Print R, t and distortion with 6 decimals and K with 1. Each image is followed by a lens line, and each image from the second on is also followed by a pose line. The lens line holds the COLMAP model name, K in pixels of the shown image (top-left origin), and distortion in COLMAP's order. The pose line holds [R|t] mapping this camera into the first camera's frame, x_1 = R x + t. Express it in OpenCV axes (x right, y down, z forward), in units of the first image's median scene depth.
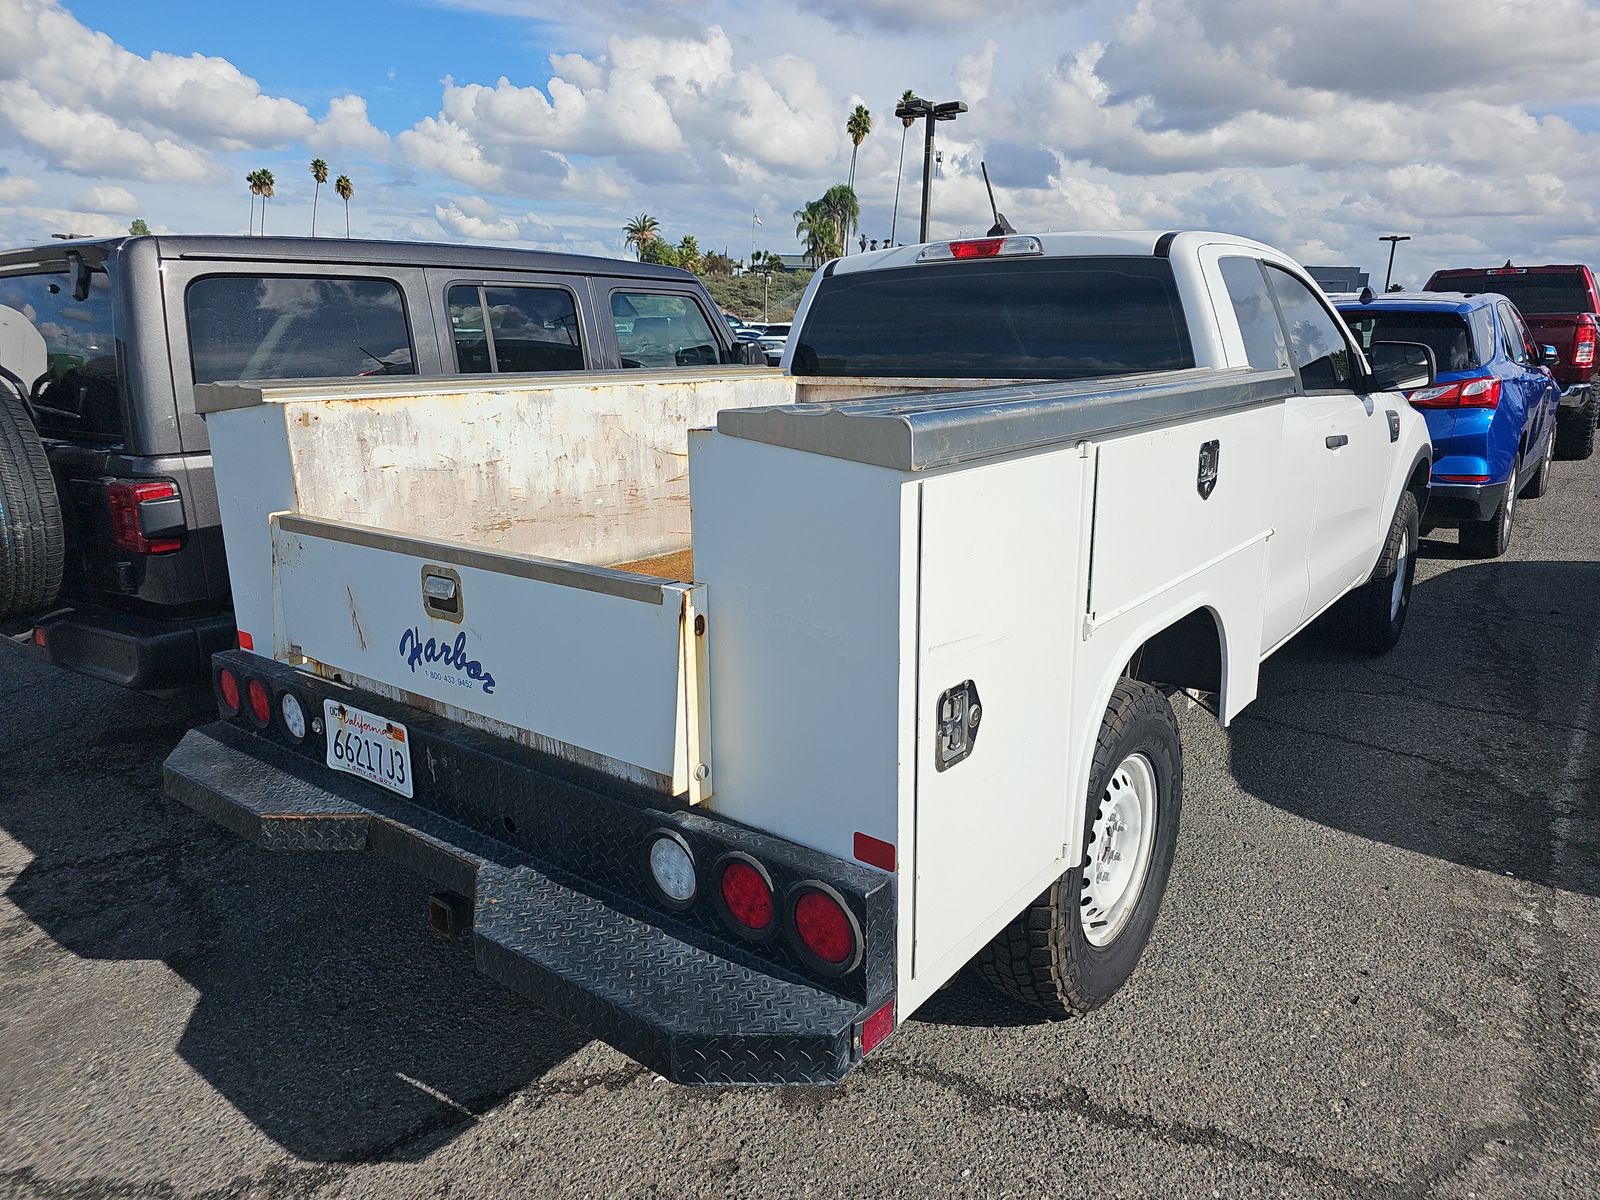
lens RADIAL K [[1055.0, 0, 800.2], [0, 1055.0, 580.9], [0, 0, 1]] dist [0.051848, -0.052456]
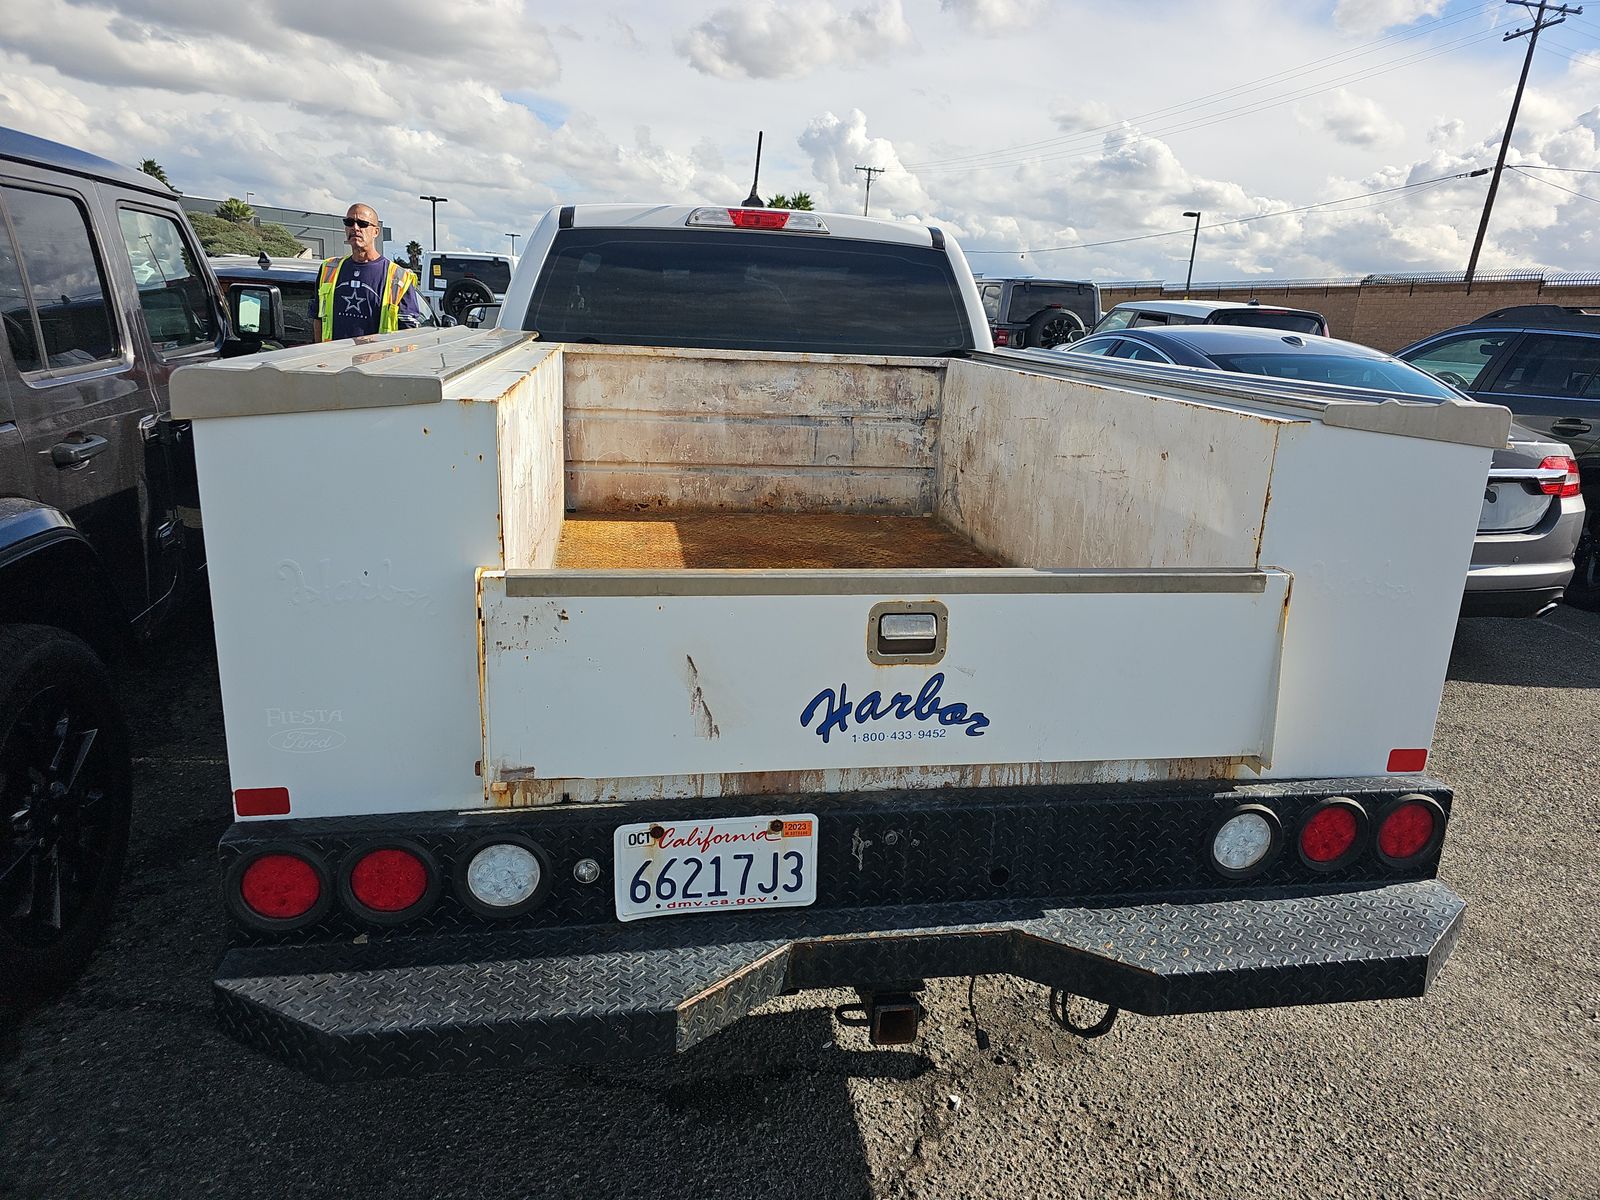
lens RADIAL K [[1066.7, 0, 799.3], [0, 1066.7, 574.2], [0, 0, 1]] dist [0.056687, -0.048163]
pose [[0.670077, -0.142521, 0.728481, -0.943020], [0.115378, 0.989464, 0.087452, -0.109303], [-0.733270, 0.025451, 0.679461, 0.480935]]
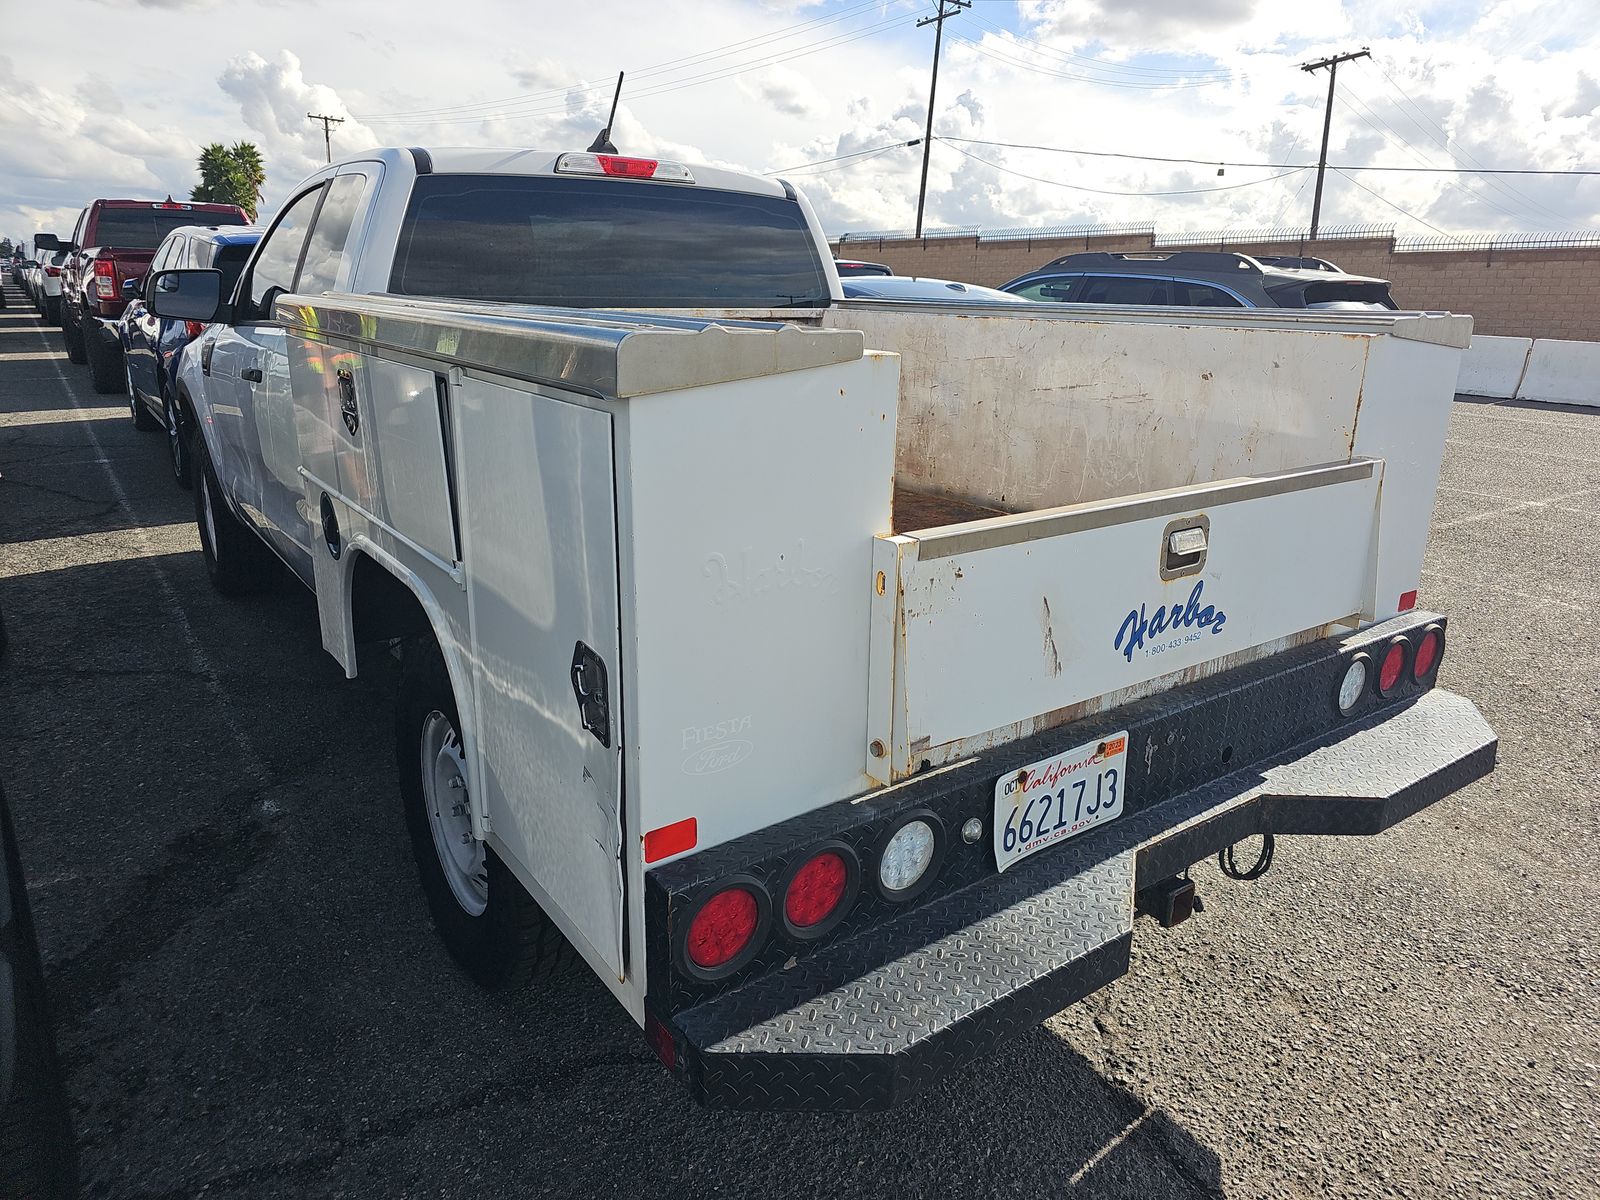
lens RADIAL K [[1066.7, 0, 799.3], [0, 1066.7, 574.2], [0, 0, 1]] dist [0.056687, -0.048163]
pose [[0.277315, -0.239078, 0.930558, -1.210557], [0.196226, 0.962223, 0.188736, -0.190225], [-0.940527, 0.130260, 0.313752, 0.980673]]
